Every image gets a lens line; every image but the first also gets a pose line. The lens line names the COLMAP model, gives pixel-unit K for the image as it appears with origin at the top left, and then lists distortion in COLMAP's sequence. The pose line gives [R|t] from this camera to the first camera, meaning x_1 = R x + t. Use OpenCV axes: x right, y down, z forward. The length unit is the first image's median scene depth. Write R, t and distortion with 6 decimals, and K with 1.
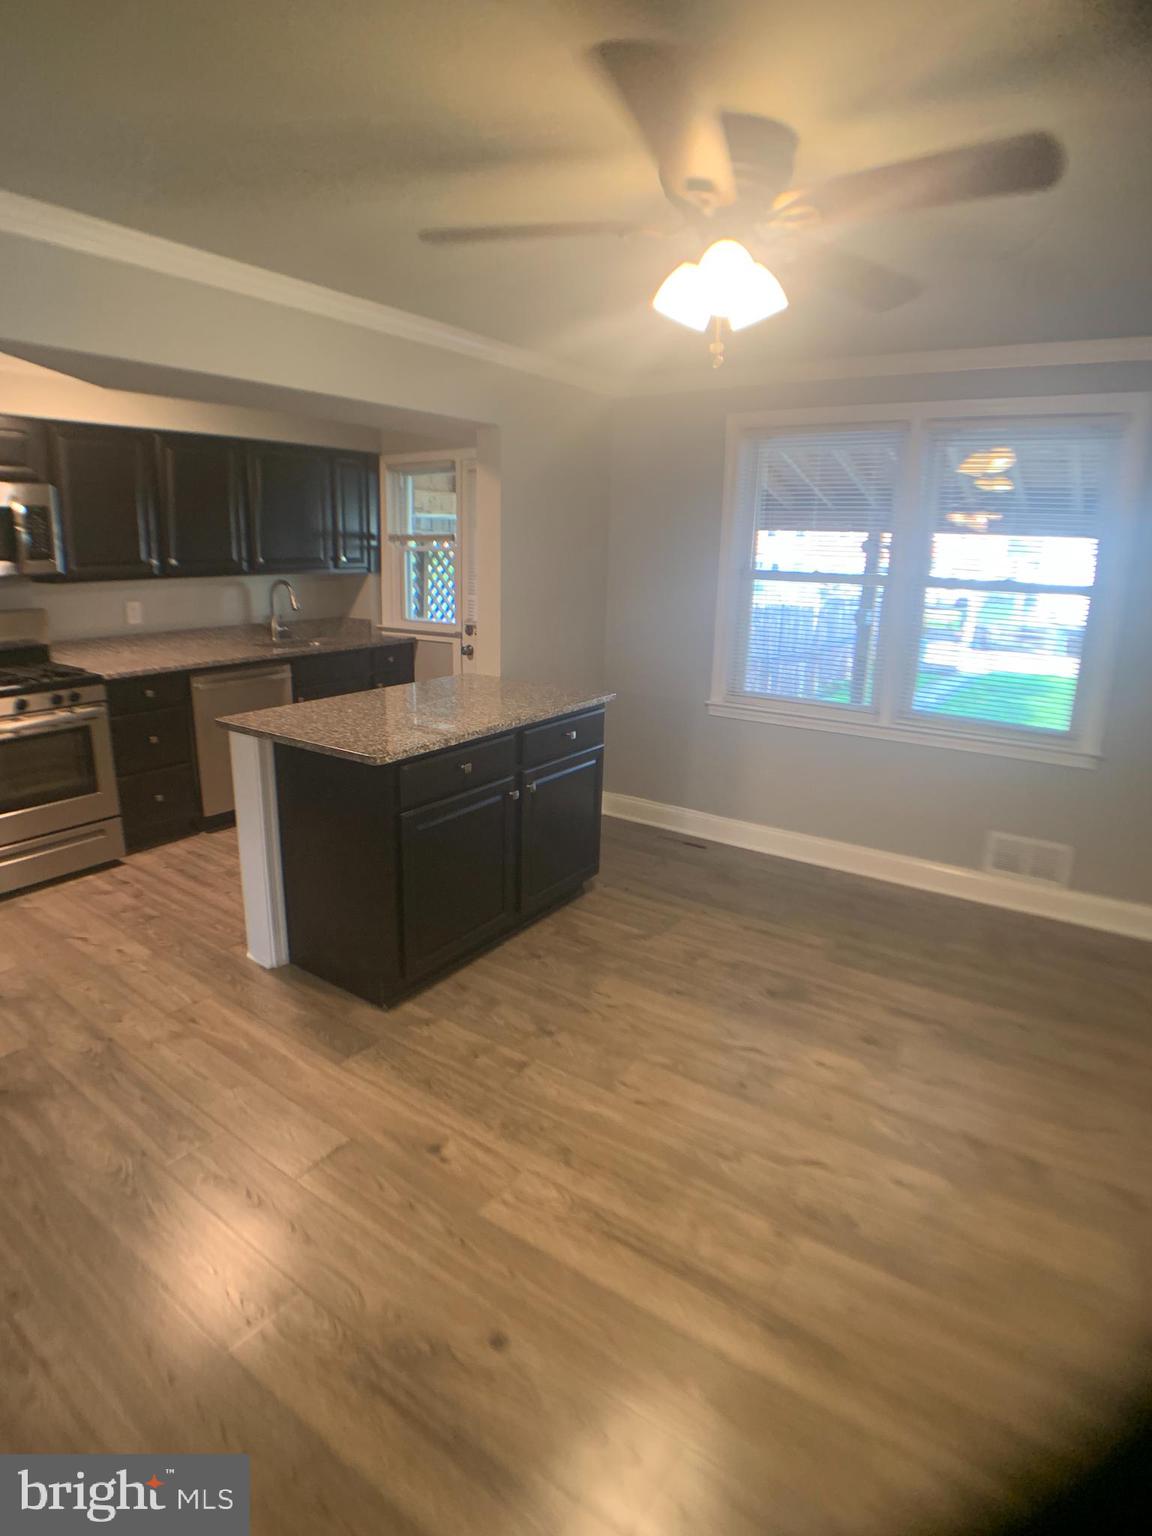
lens RADIAL K [[799.3, 0, 575.3], [0, 799.3, 757.8], [0, 0, 1]] dist [-0.085108, -0.003354]
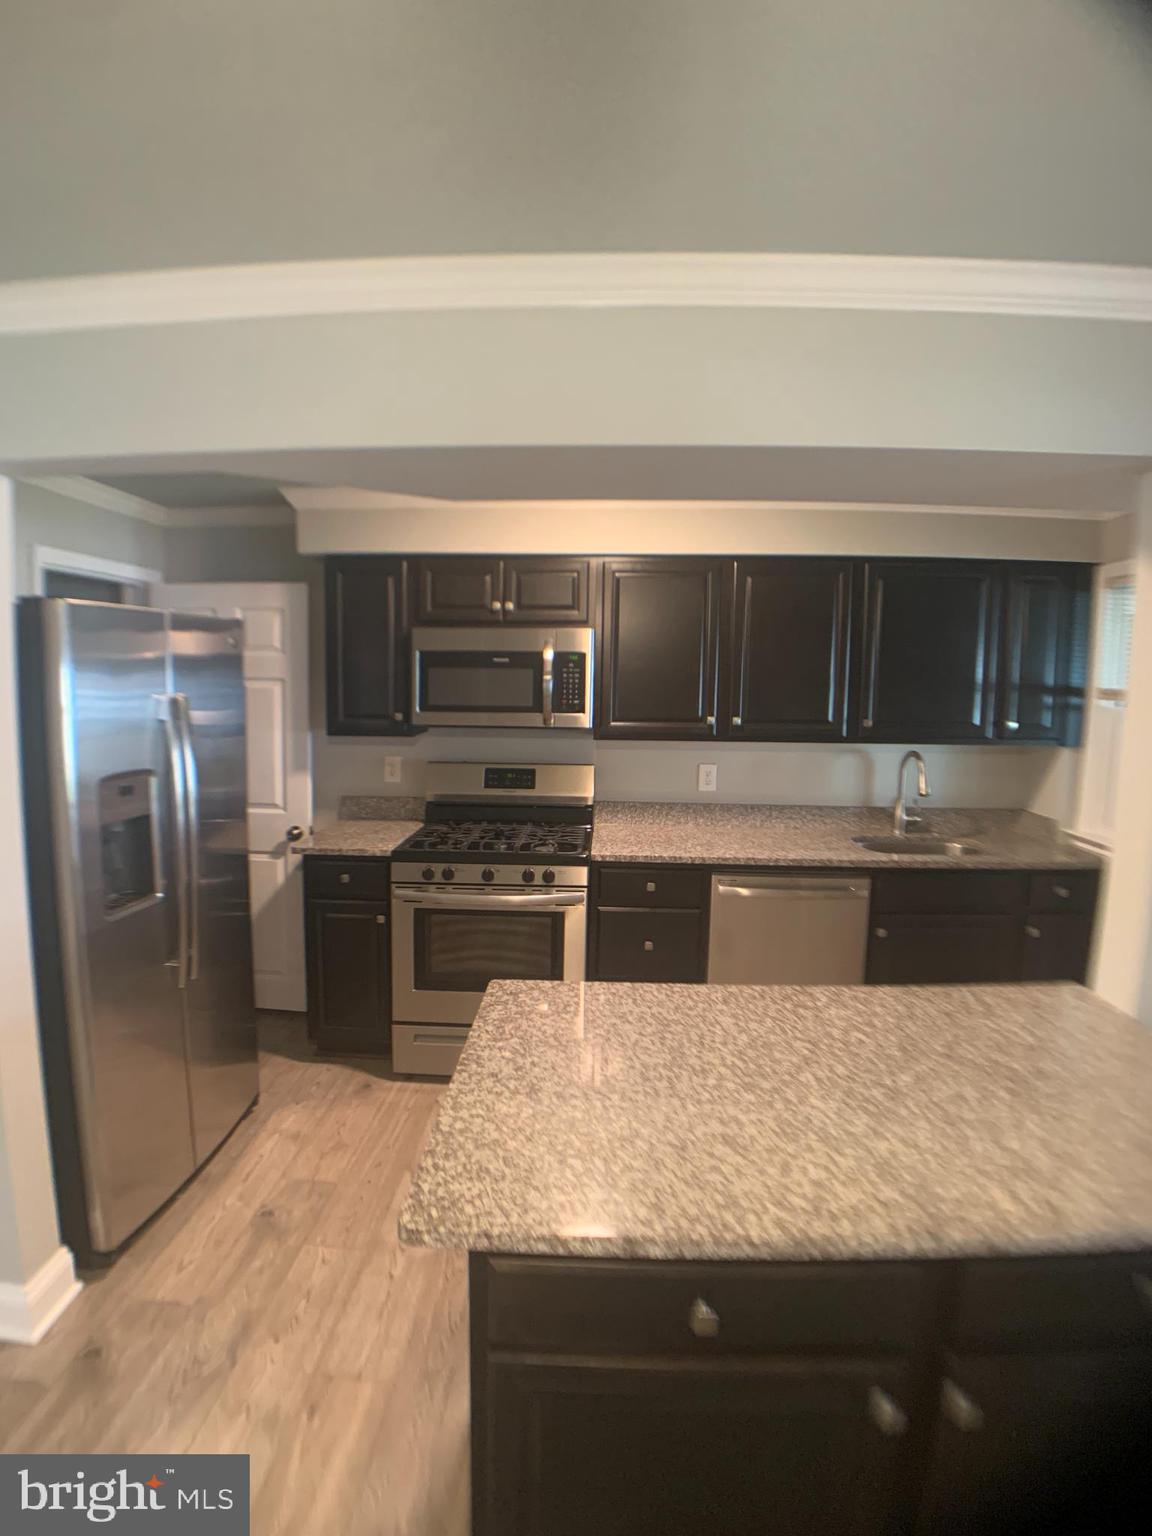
lens RADIAL K [[799.3, 0, 578.6], [0, 799.3, 760.2], [0, 0, 1]] dist [-0.085108, -0.003354]
pose [[0.525949, 0.070214, -0.847613, 0.103882], [-0.218707, 0.974239, -0.055006, -0.189380], [0.821916, 0.214309, 0.527756, 0.643011]]
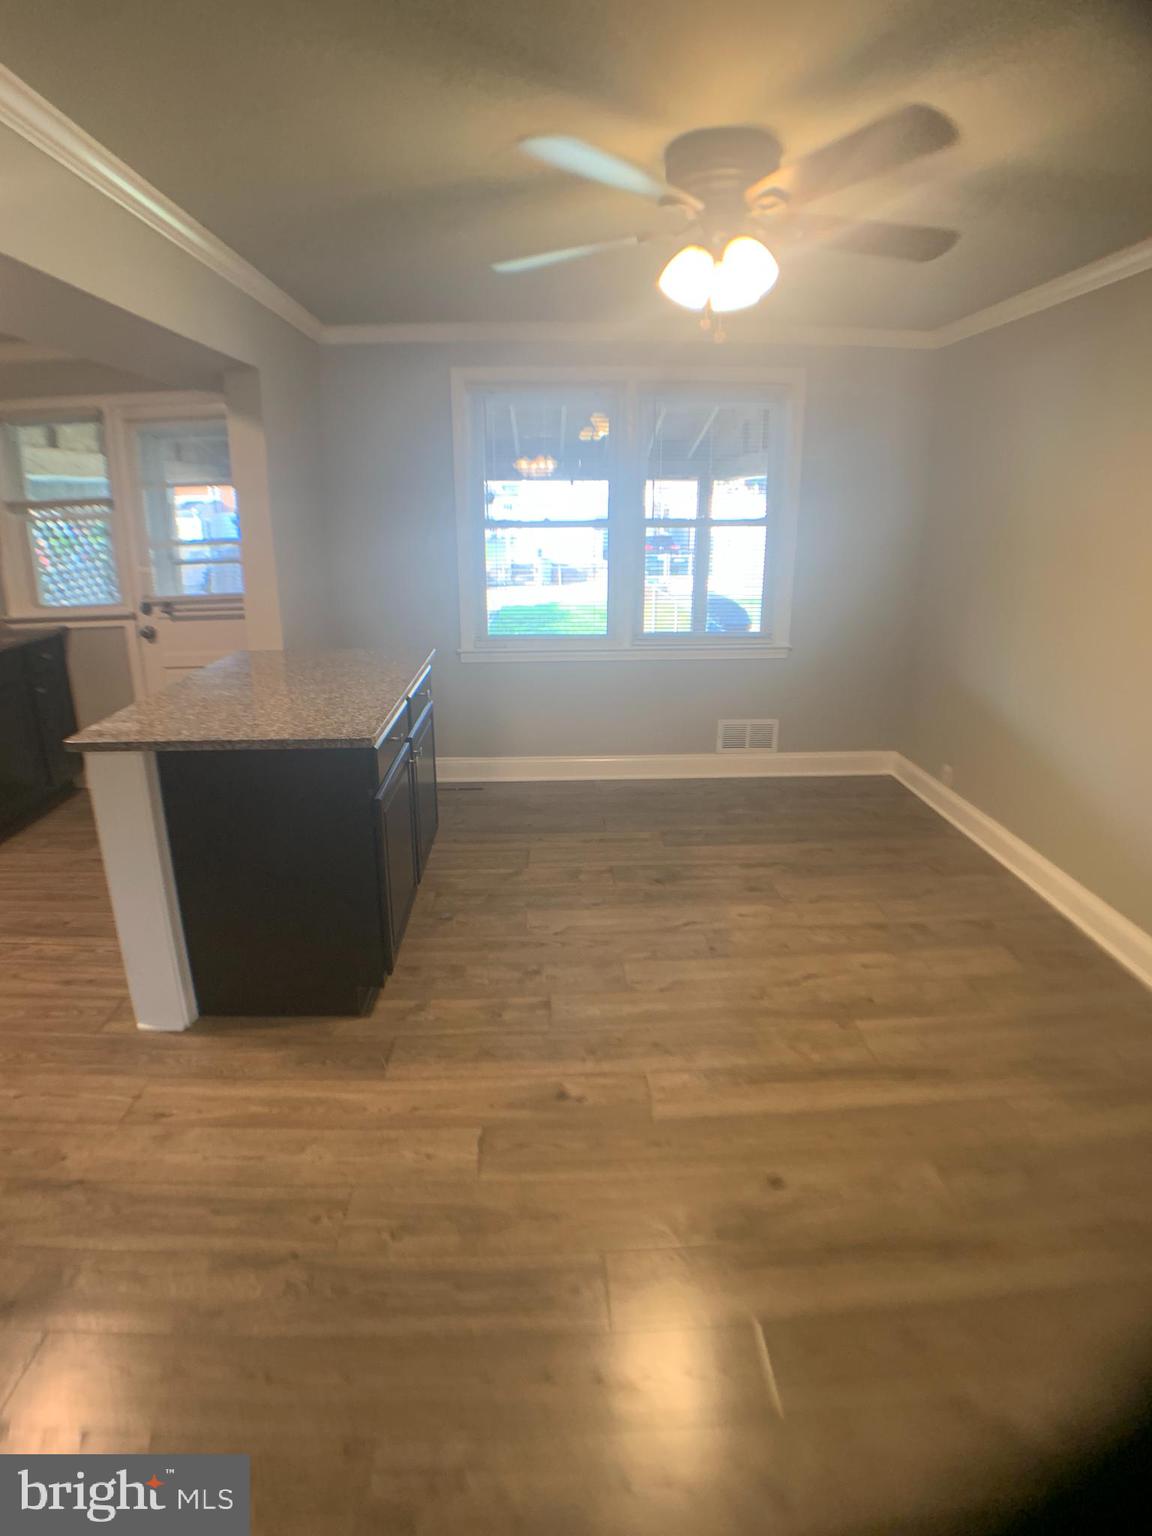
lens RADIAL K [[799.3, 0, 576.3], [0, 799.3, 757.6], [0, 0, 1]] dist [-0.085108, -0.003354]
pose [[0.799888, -0.200375, 0.565712, -0.458402], [0.168982, 0.979677, 0.108068, -0.028067], [-0.575869, 0.009153, 0.817491, 0.099534]]
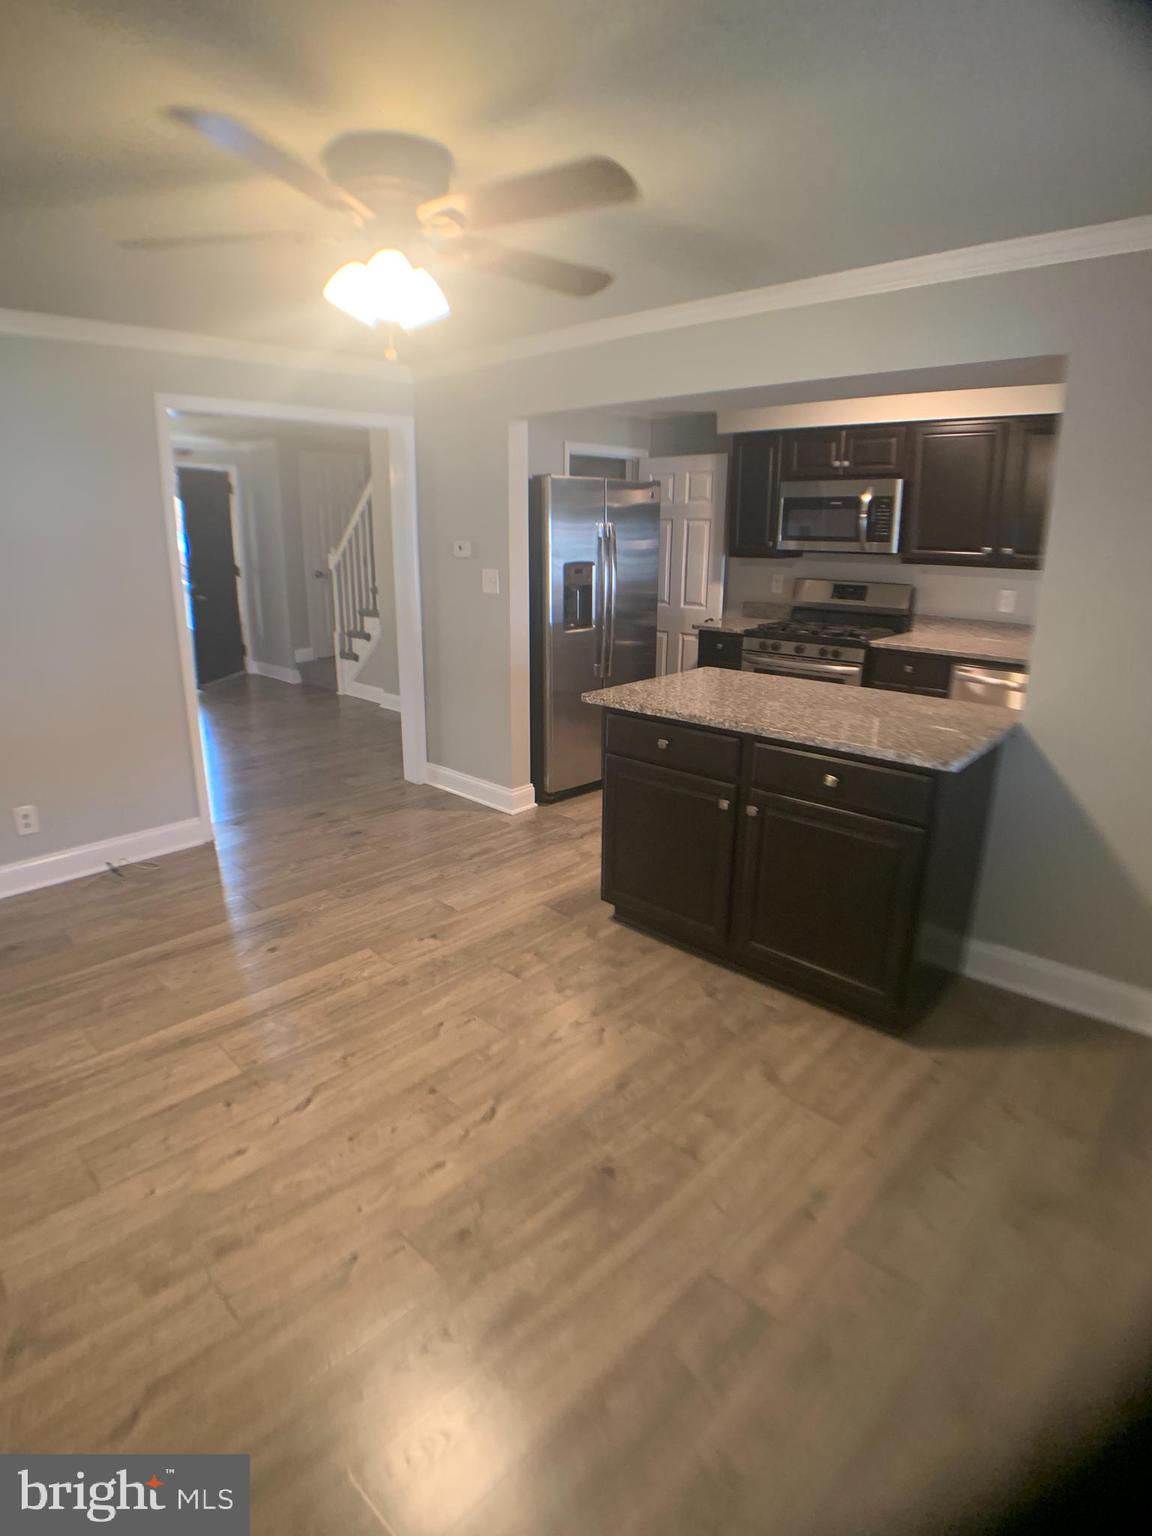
lens RADIAL K [[799.3, 0, 568.1], [0, 799.3, 760.3], [0, 0, 1]] dist [-0.085108, -0.003354]
pose [[-0.161594, 0.254655, -0.953435, 0.777985], [-0.253885, 0.922885, 0.289525, -0.209493], [0.953640, 0.288848, -0.084480, 0.884582]]
